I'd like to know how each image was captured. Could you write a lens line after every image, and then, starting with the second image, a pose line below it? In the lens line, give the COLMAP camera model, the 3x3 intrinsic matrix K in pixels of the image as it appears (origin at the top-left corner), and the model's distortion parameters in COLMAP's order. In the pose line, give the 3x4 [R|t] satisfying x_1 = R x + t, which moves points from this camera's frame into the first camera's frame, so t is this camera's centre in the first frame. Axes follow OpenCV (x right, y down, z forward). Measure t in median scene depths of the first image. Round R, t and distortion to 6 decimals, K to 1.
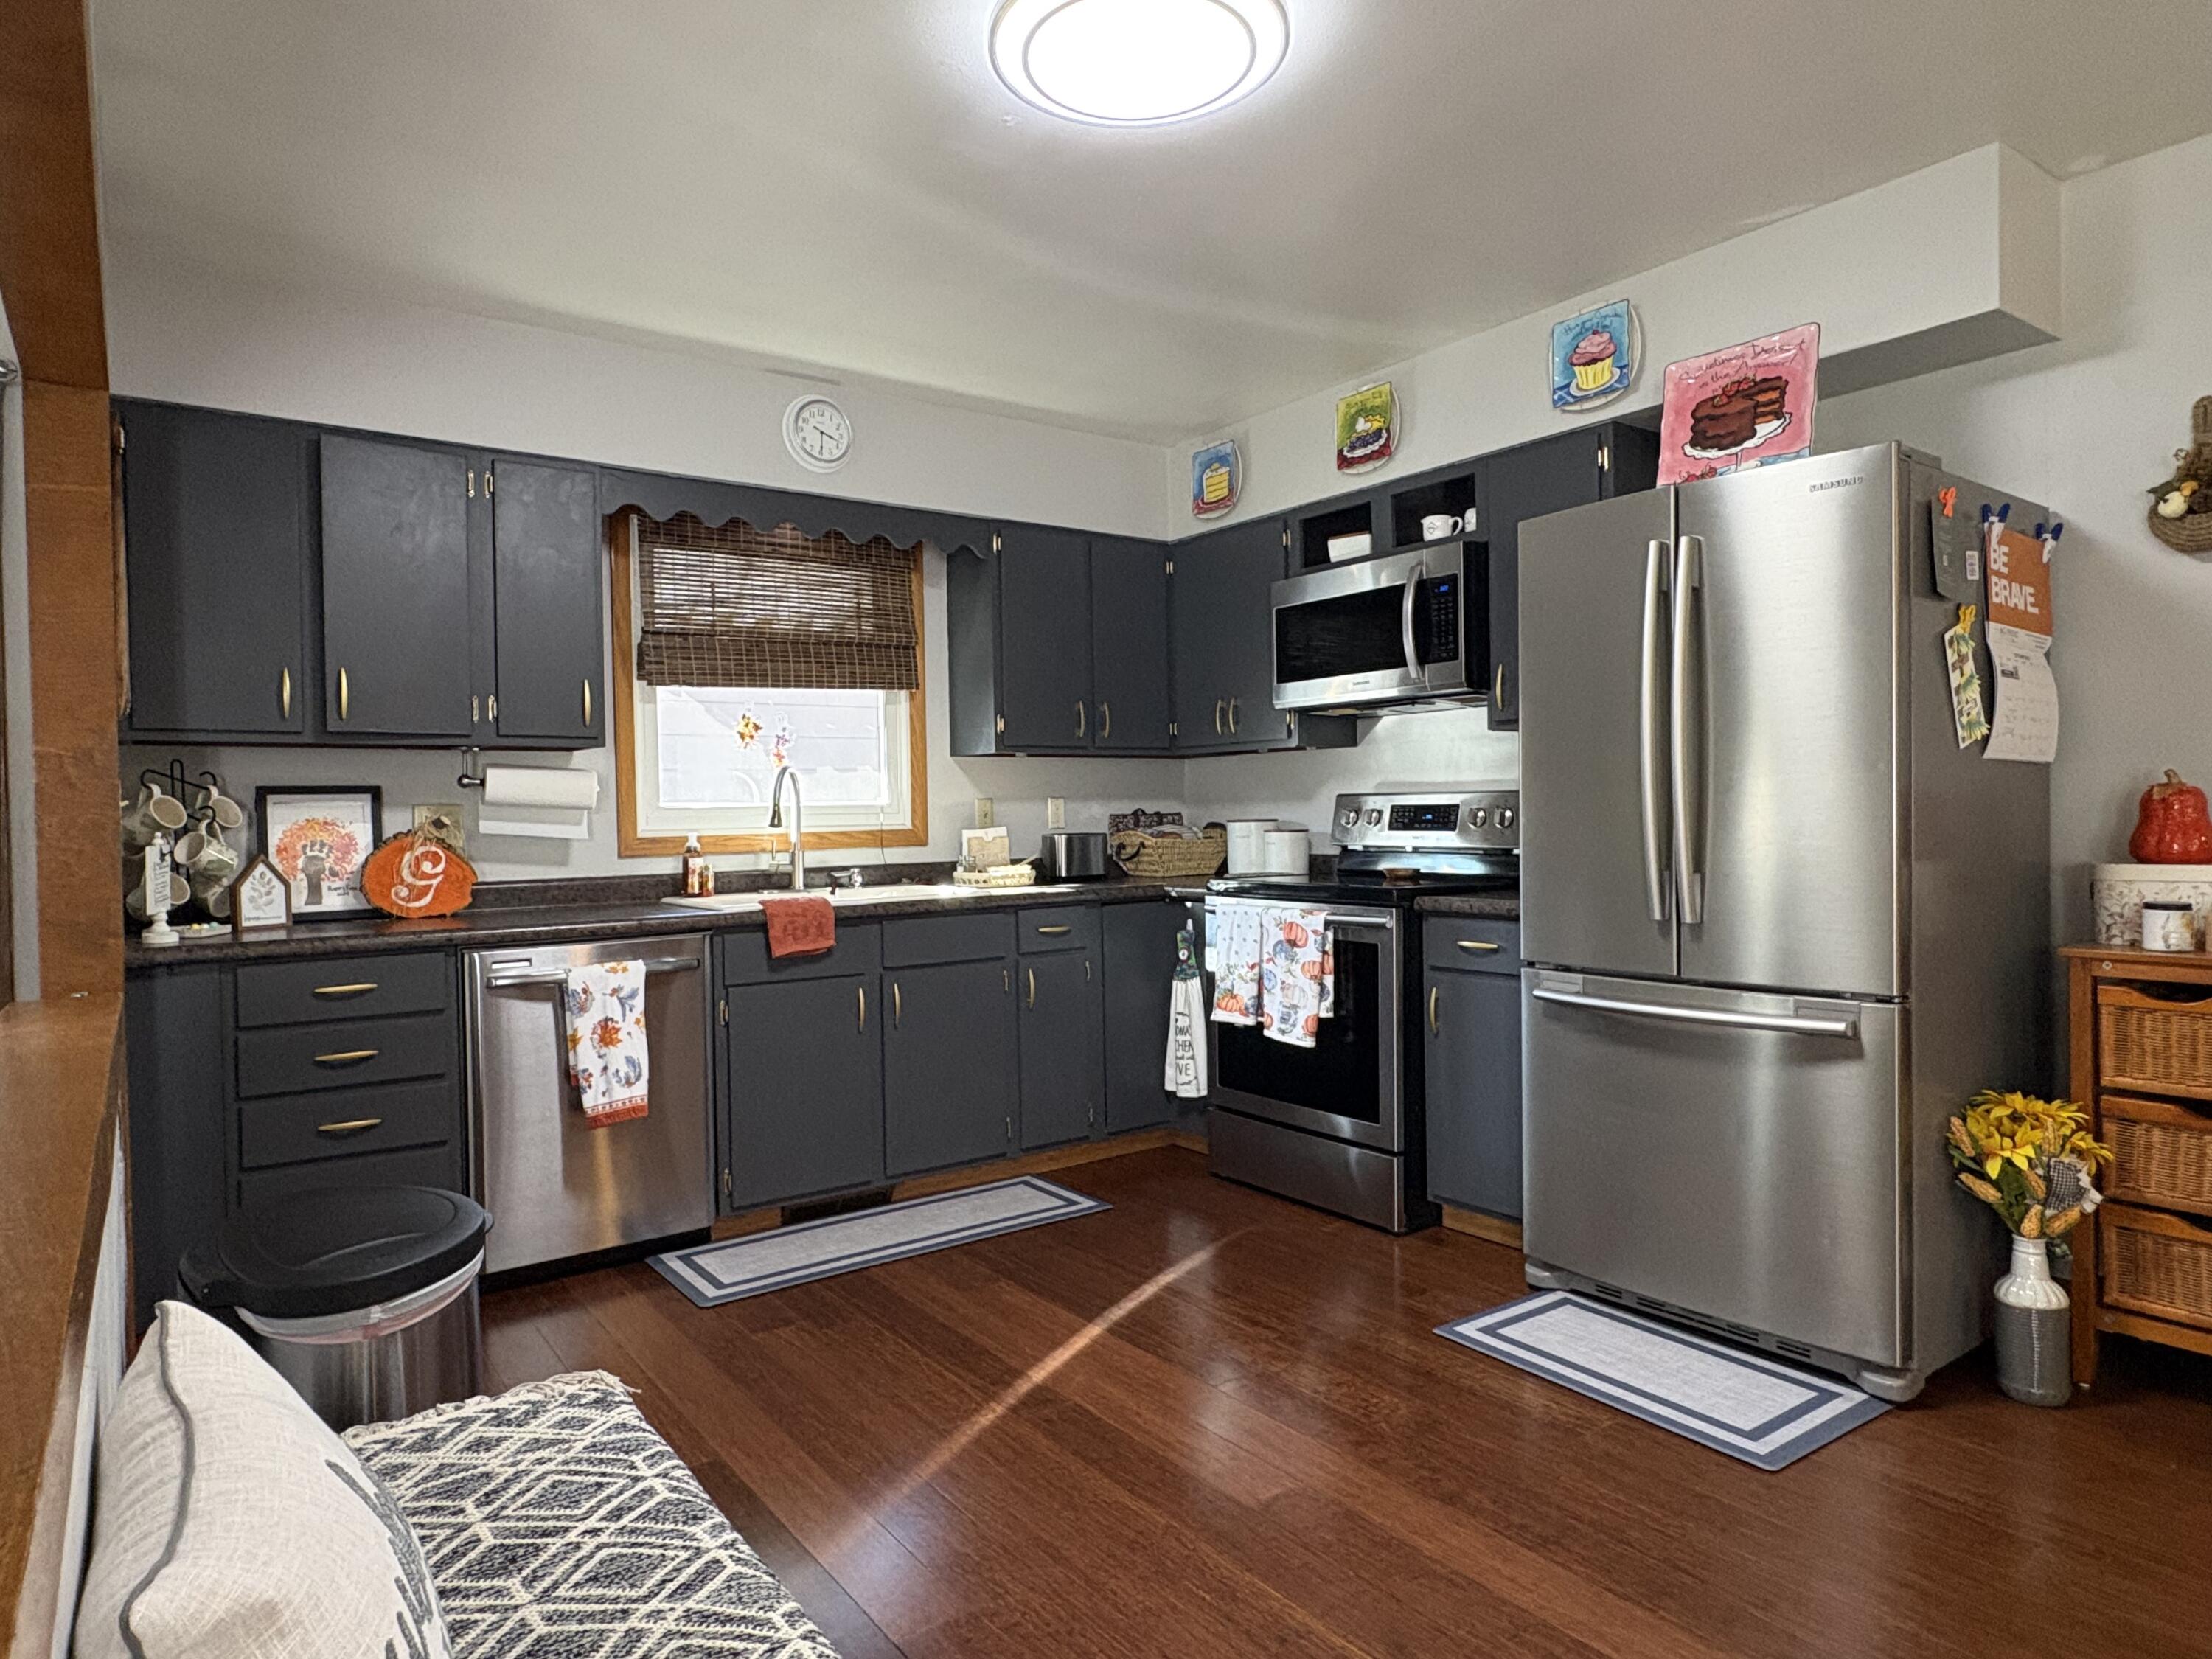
lens RADIAL K [[1312.2, 0, 1096.3], [0, 1312.2, 828.0], [0, 0, 1]] dist [-0.001471, 0.001052]
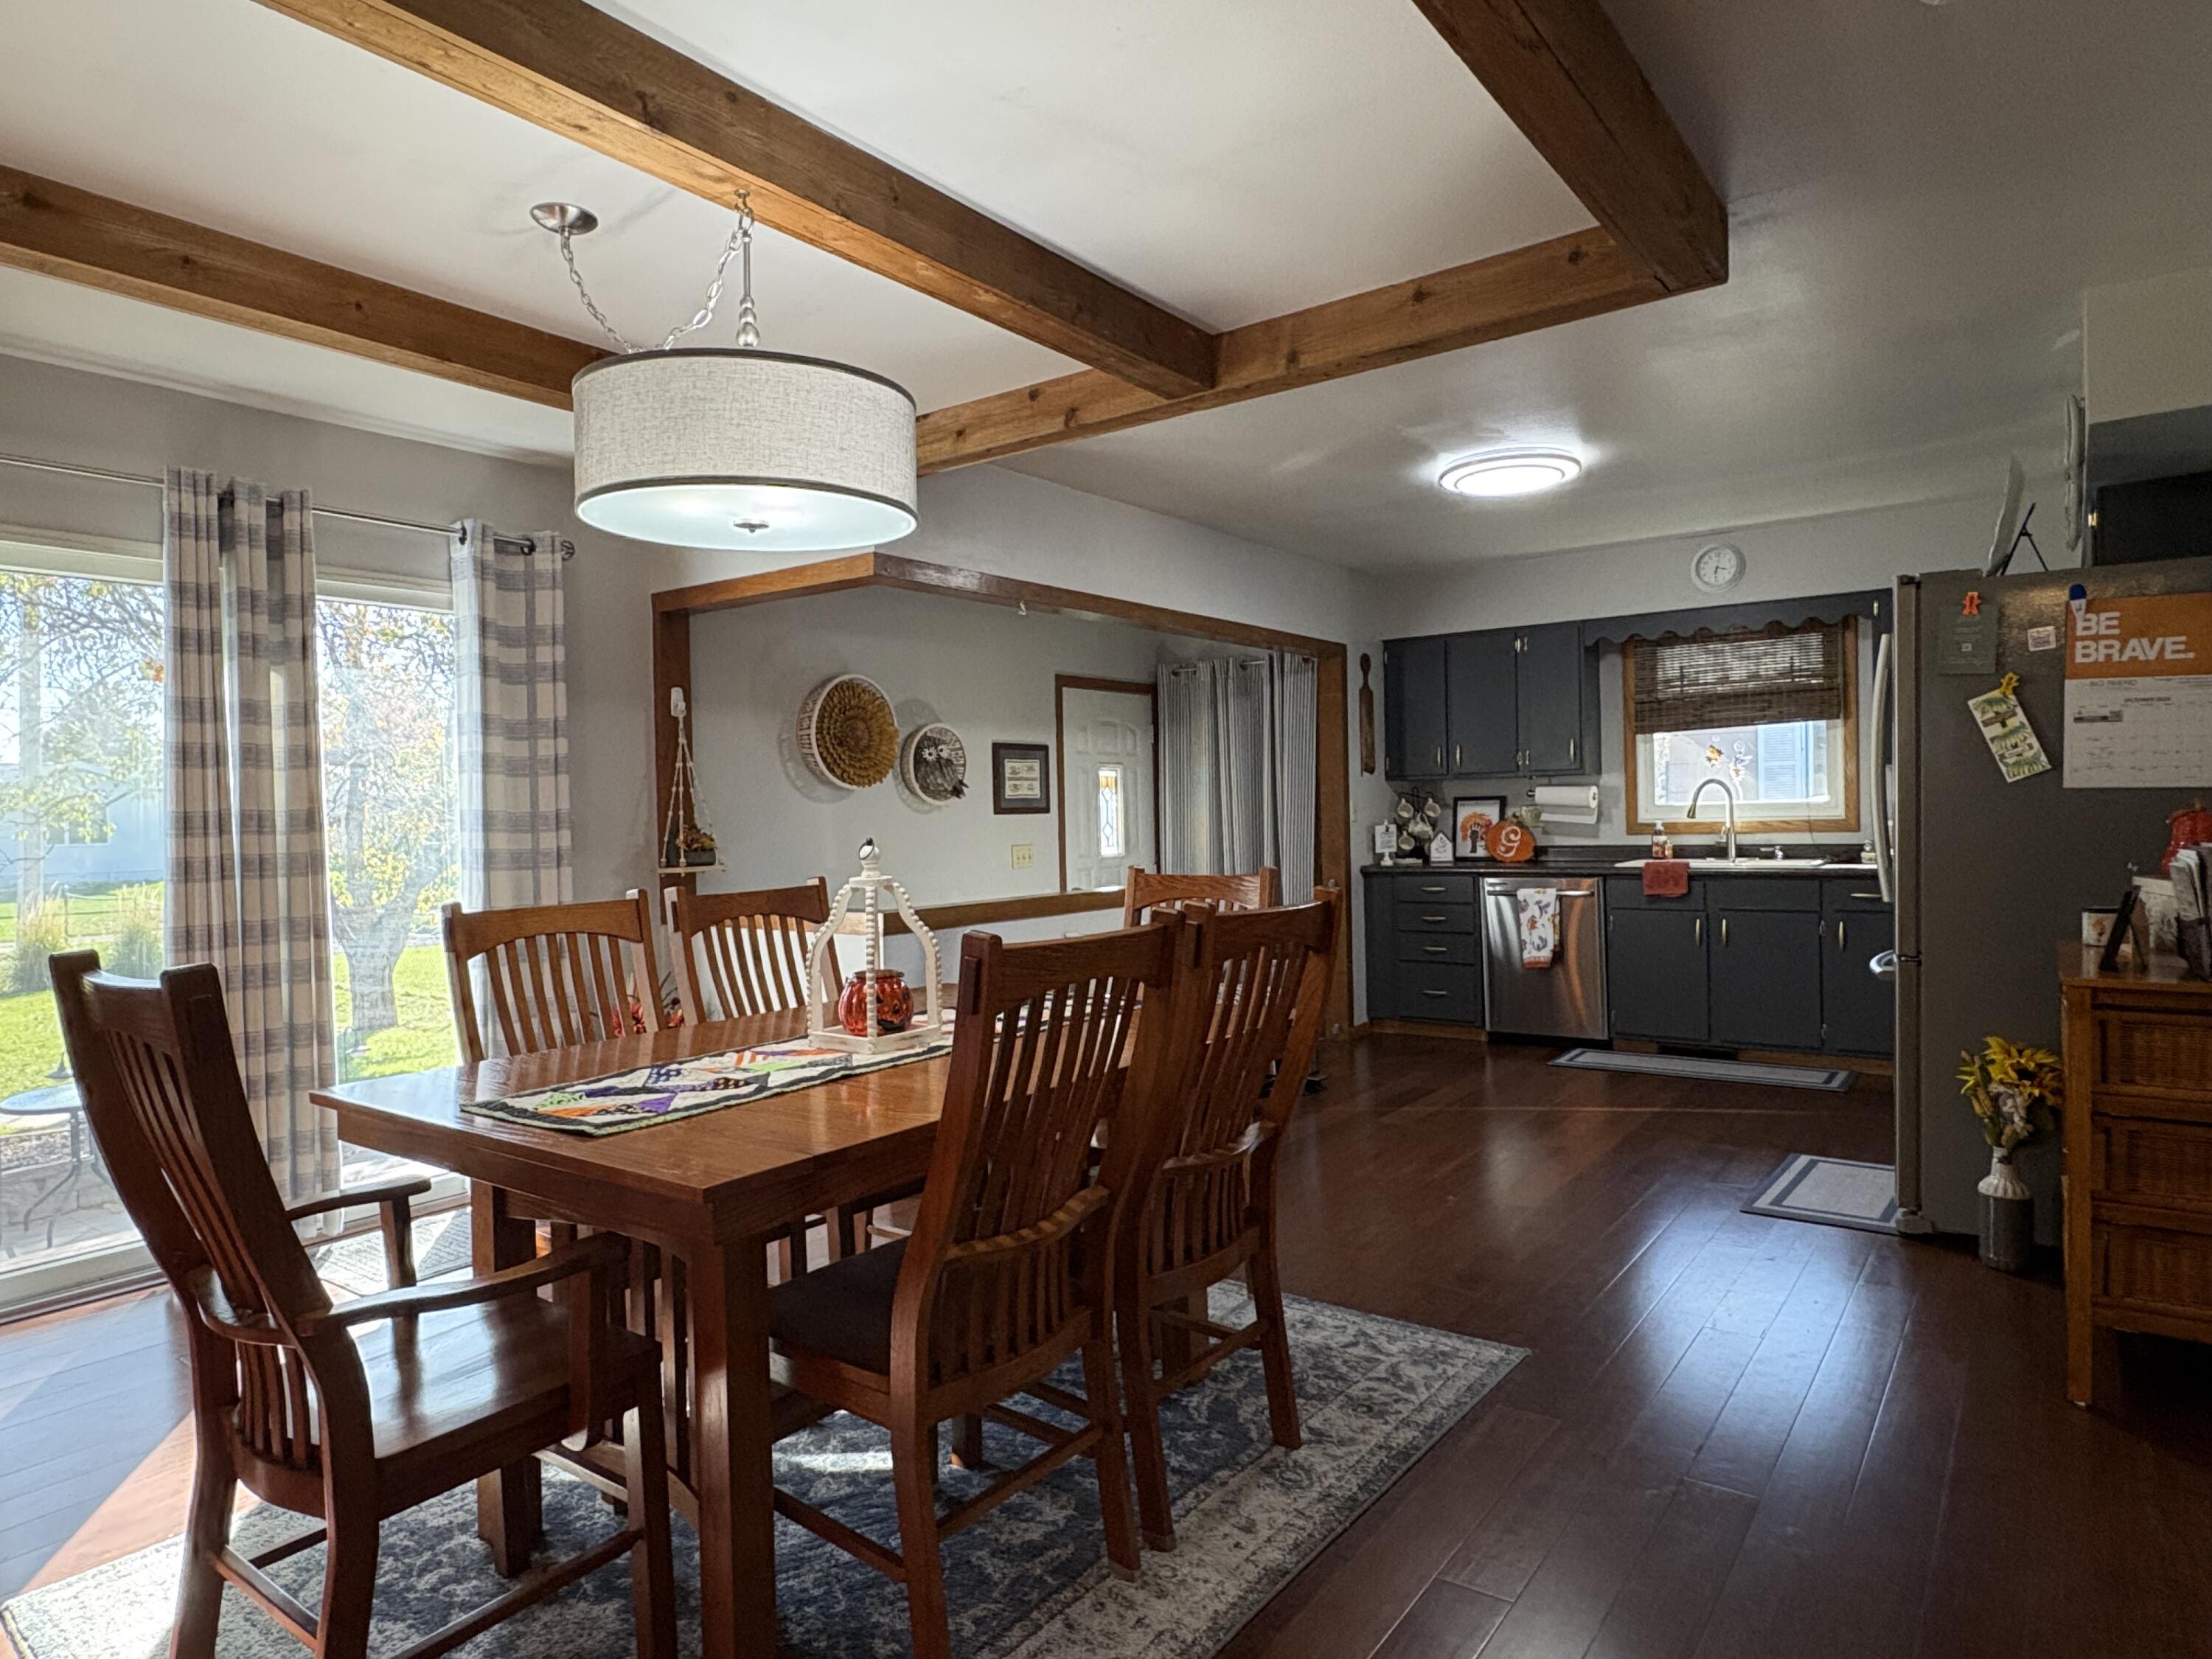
lens RADIAL K [[1312.2, 0, 1096.3], [0, 1312.2, 828.0], [0, 0, 1]] dist [-0.001471, 0.001052]
pose [[0.295538, 0.023221, -0.955049, 1.150108], [0.006821, 0.999628, 0.026416, -0.038839], [0.955307, -0.014321, 0.295270, -0.189242]]
